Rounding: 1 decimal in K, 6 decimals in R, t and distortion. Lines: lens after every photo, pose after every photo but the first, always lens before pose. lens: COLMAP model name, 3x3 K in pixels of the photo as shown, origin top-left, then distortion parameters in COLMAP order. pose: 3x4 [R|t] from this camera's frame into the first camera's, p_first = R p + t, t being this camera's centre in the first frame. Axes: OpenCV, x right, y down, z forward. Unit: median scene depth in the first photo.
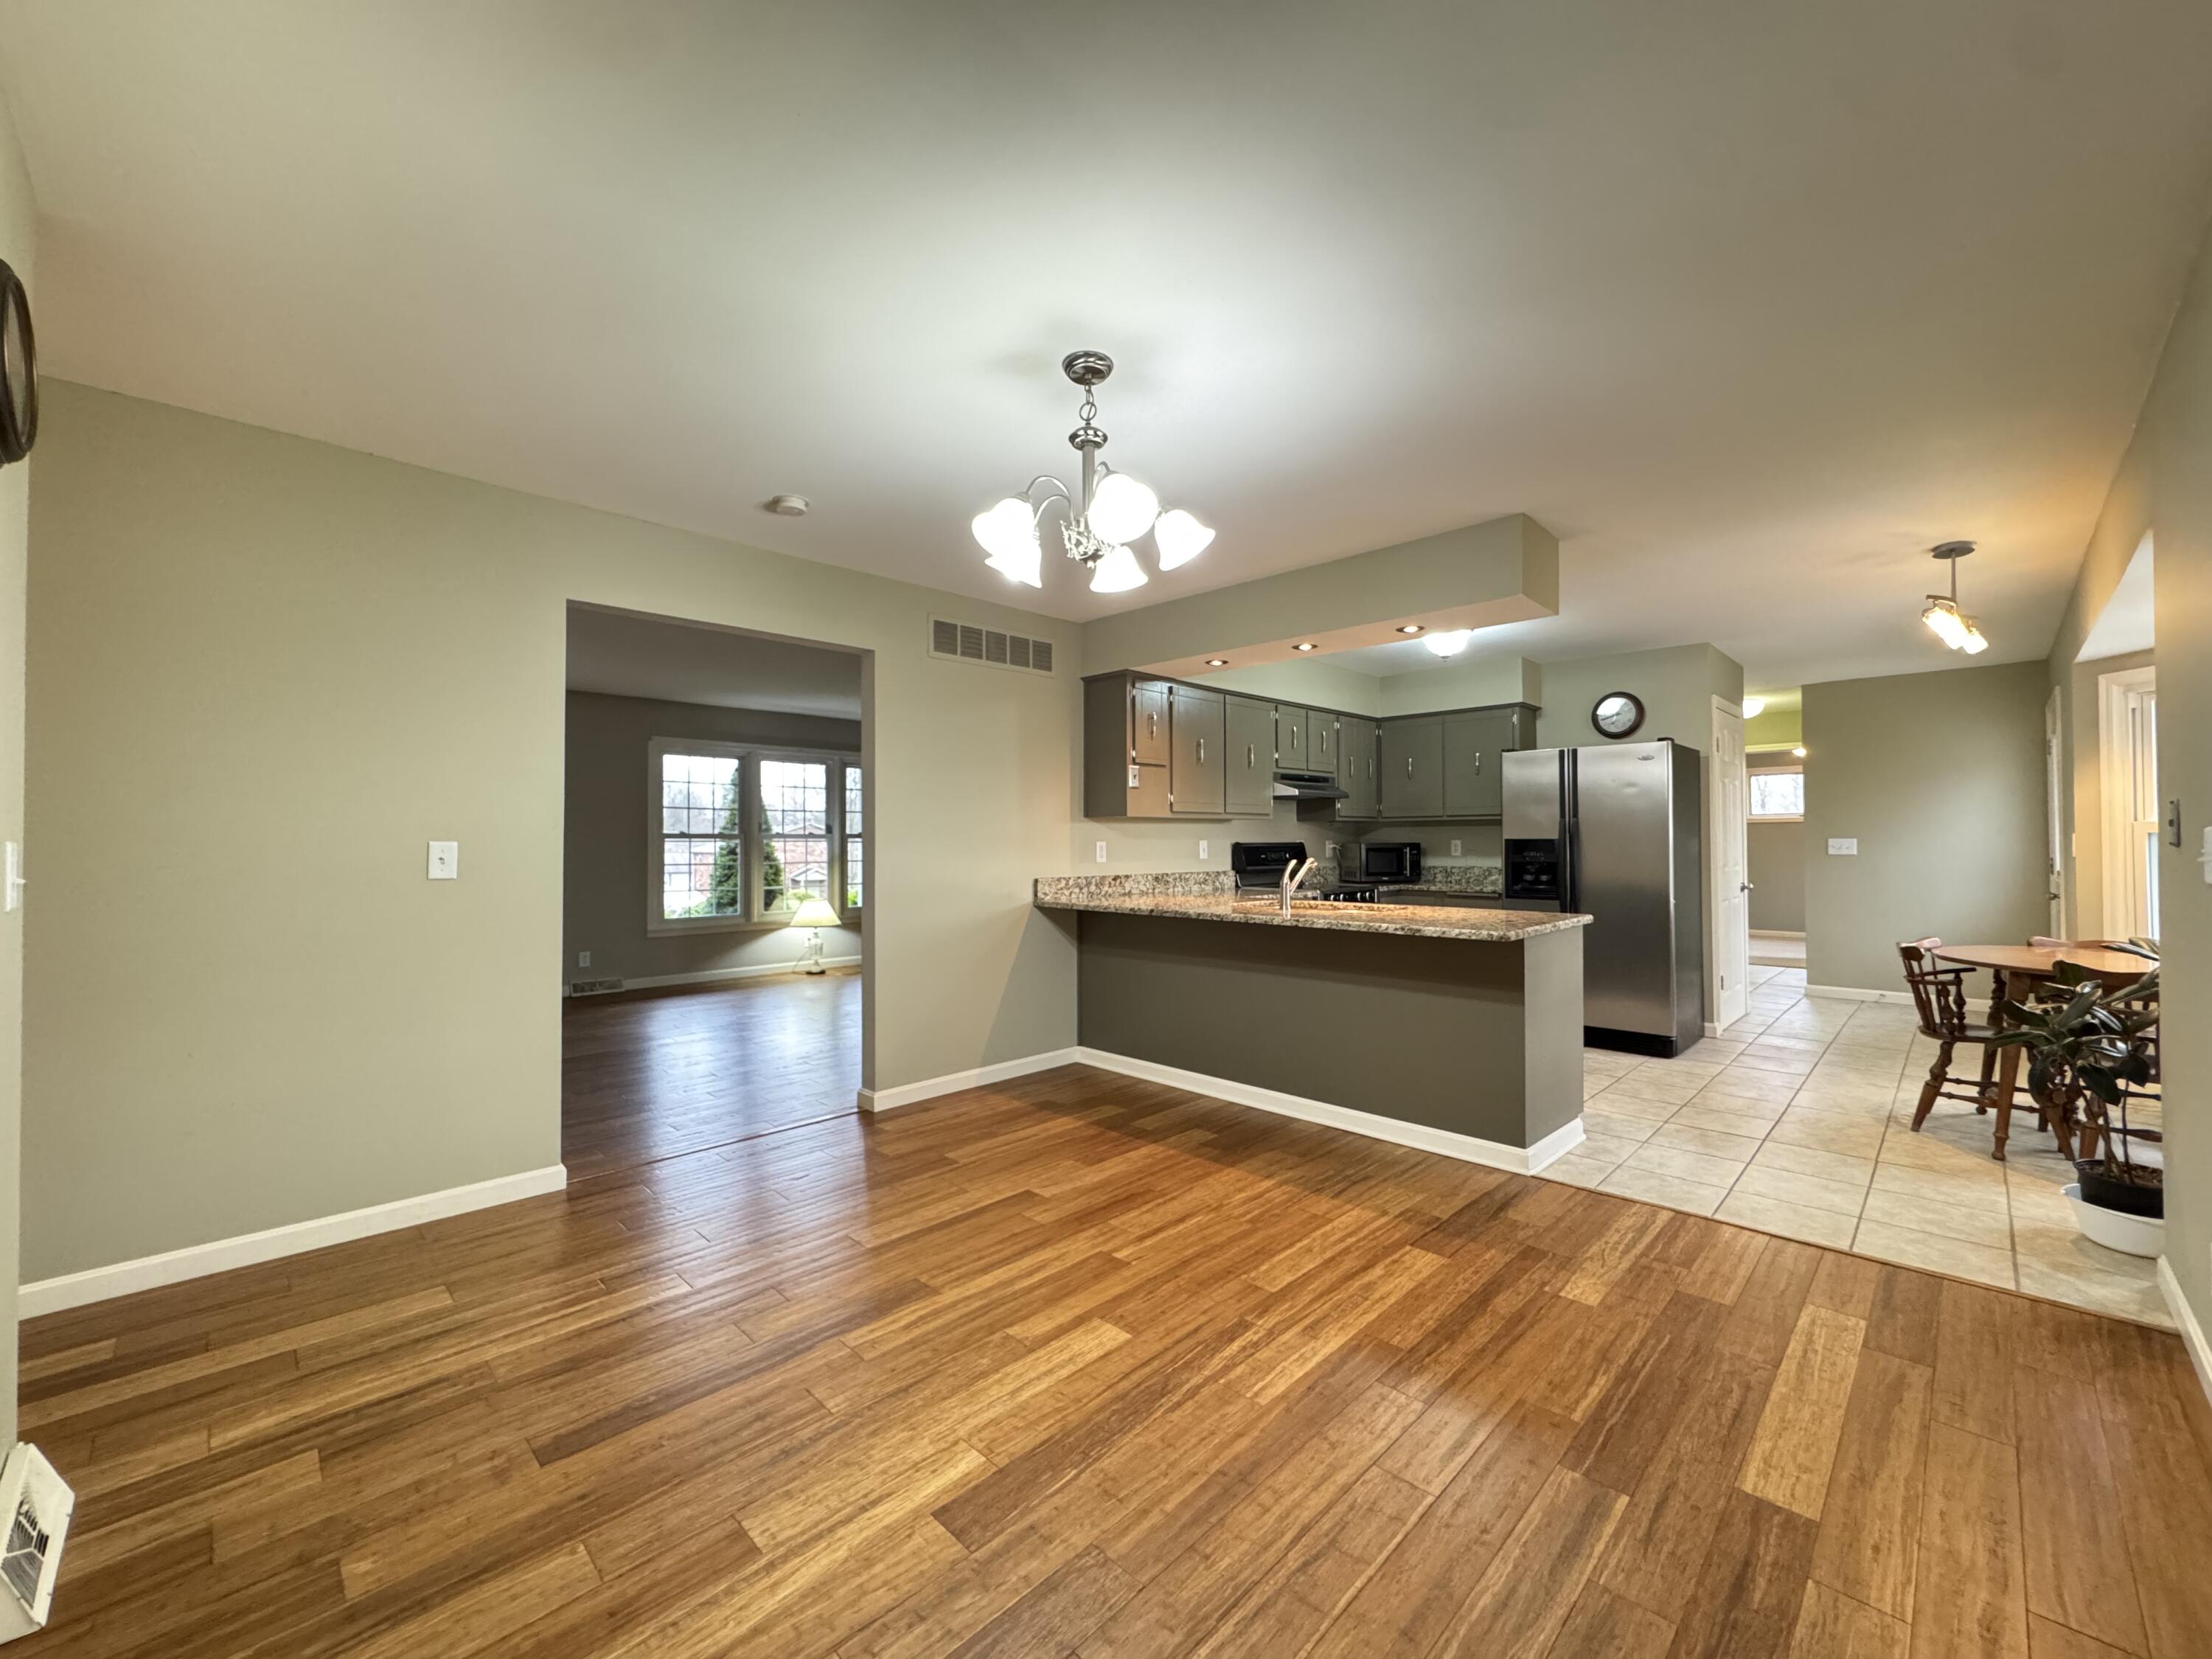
lens RADIAL K [[890.7, 0, 1100.7], [0, 890.7, 827.7], [0, 0, 1]] dist [-0.004994, 0.000254]
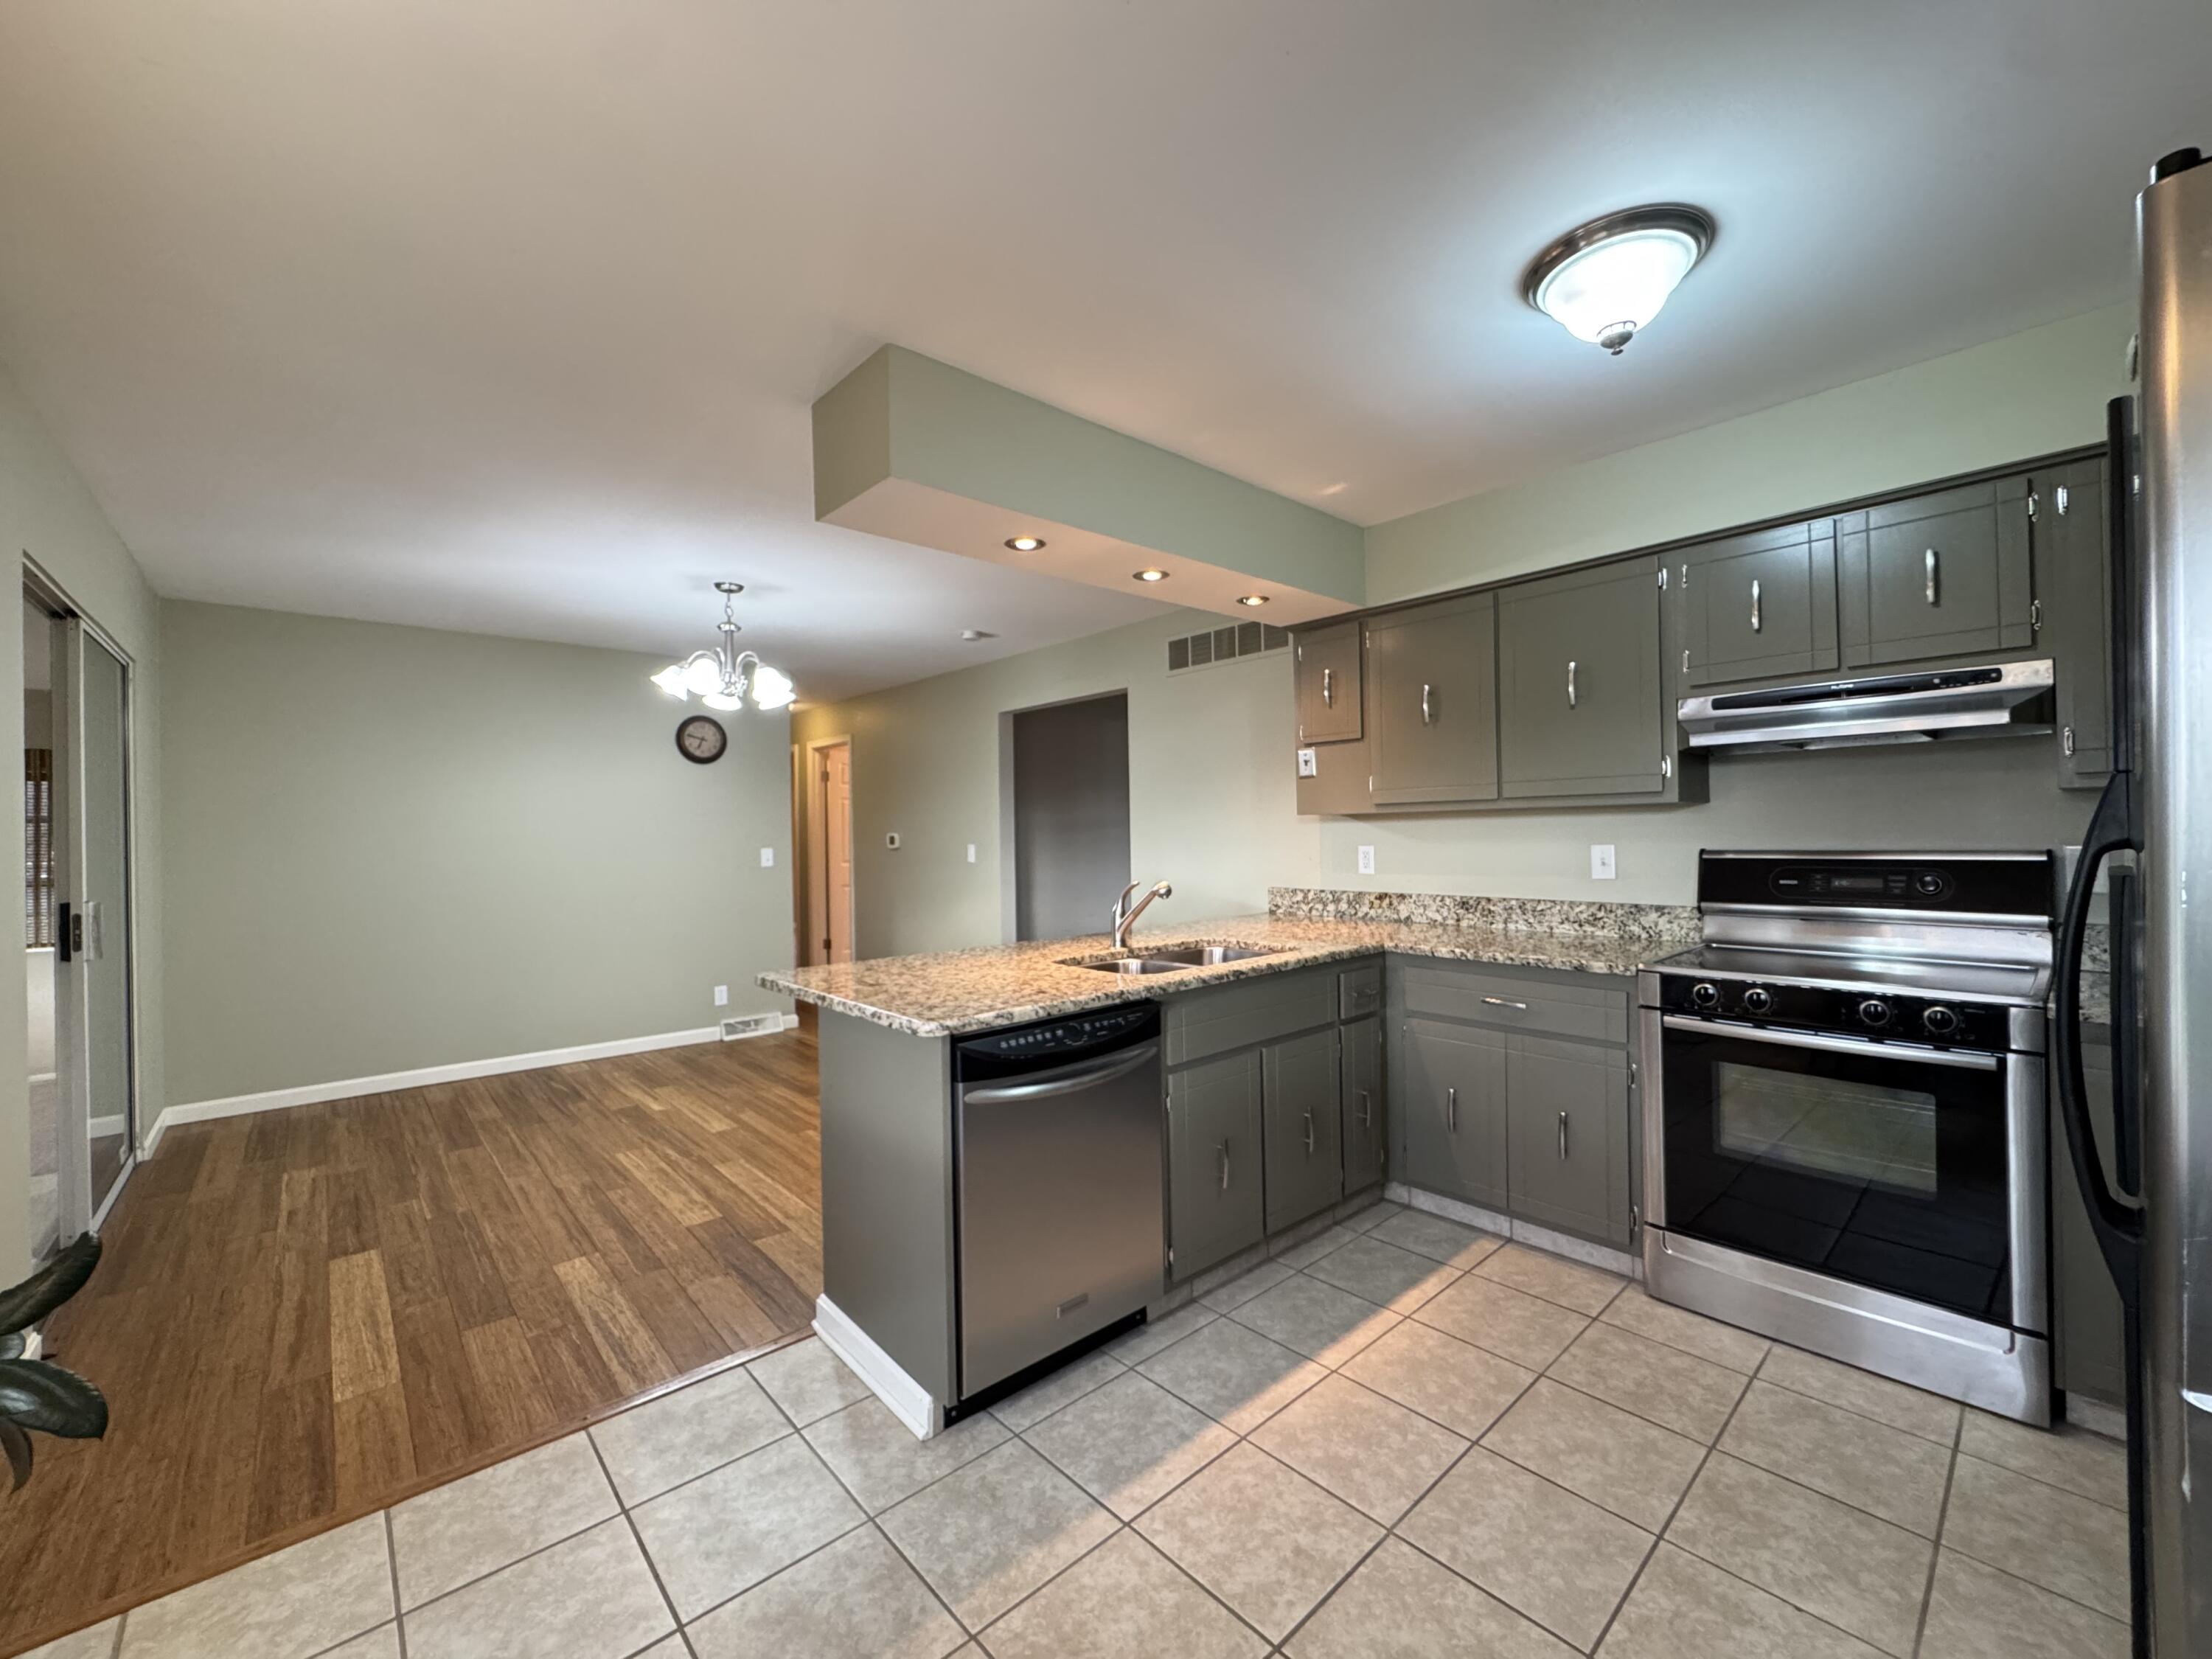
lens RADIAL K [[890.7, 0, 1100.7], [0, 890.7, 827.7], [0, 0, 1]] dist [-0.004994, 0.000254]
pose [[-0.065921, 0.000081, -0.997825, 1.557085], [0.032285, 0.999477, -0.002052, -0.011334], [0.997302, -0.032350, -0.065889, 1.686713]]
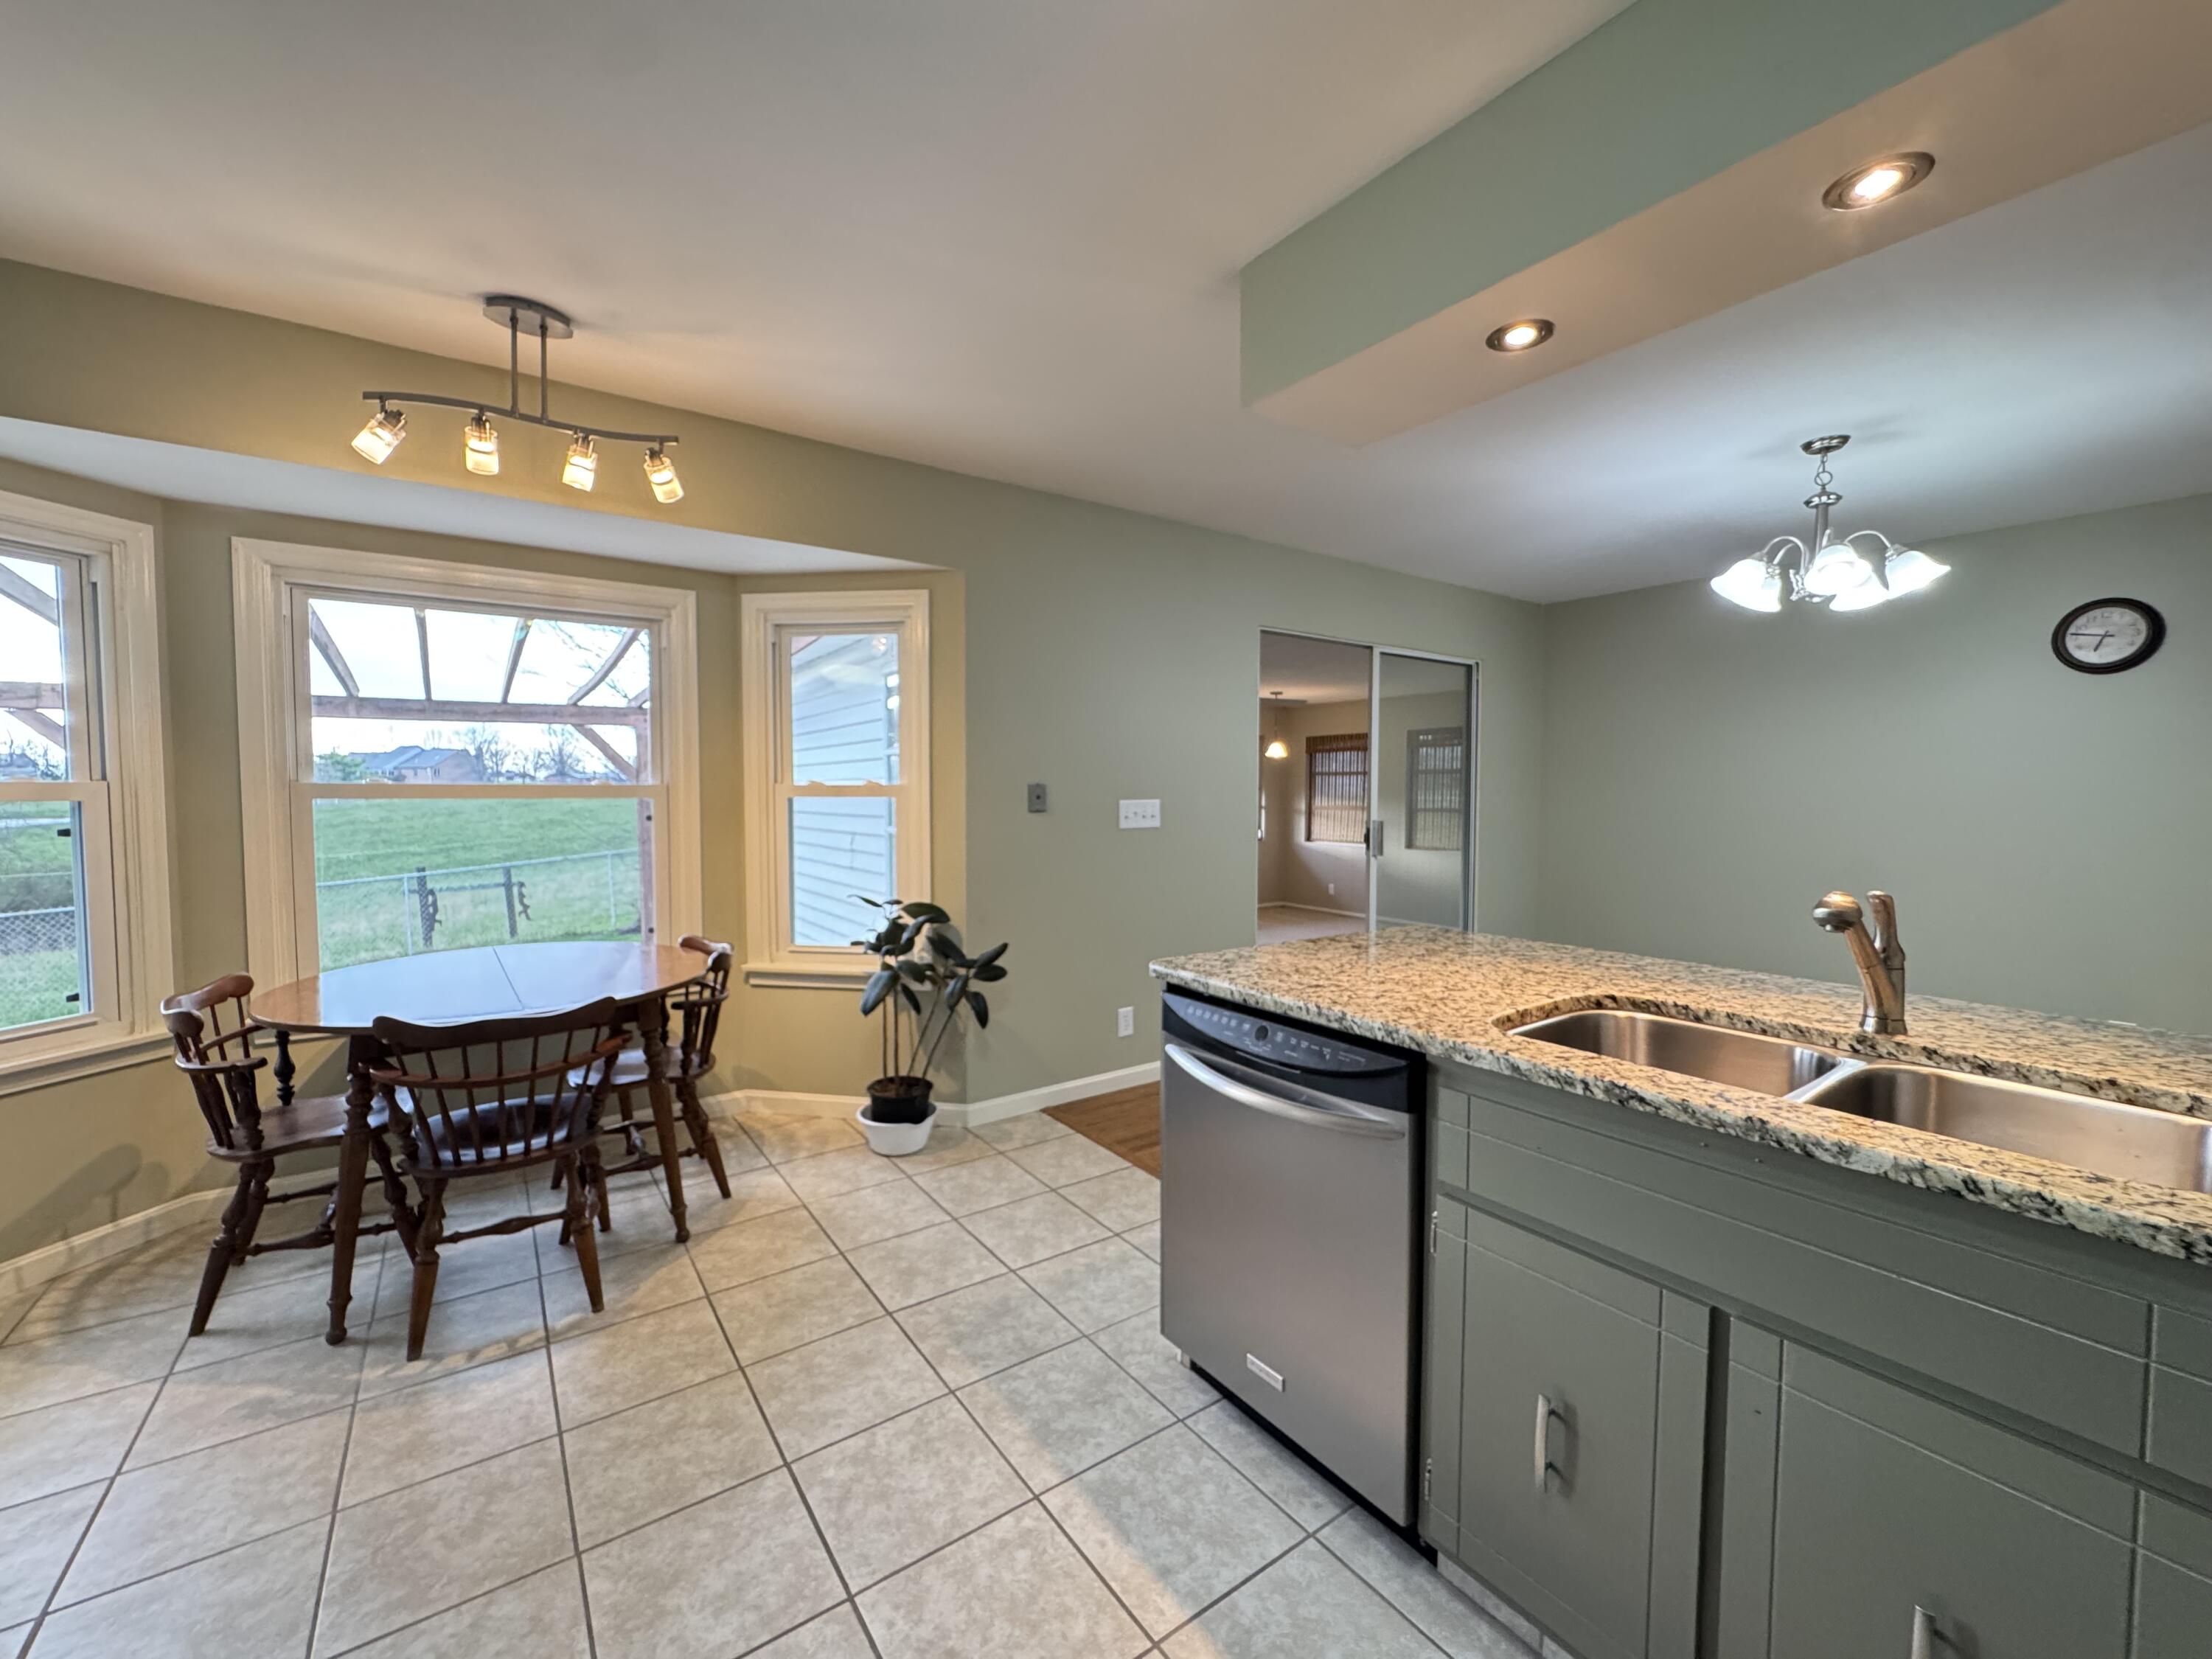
lens RADIAL K [[890.7, 0, 1100.7], [0, 890.7, 827.7], [0, 0, 1]] dist [-0.004994, 0.000254]
pose [[-0.983265, -0.007374, 0.182031, 0.723752], [-0.002465, 0.999628, 0.027180, 0.007479], [-0.182164, 0.026276, -0.982917, 2.263074]]
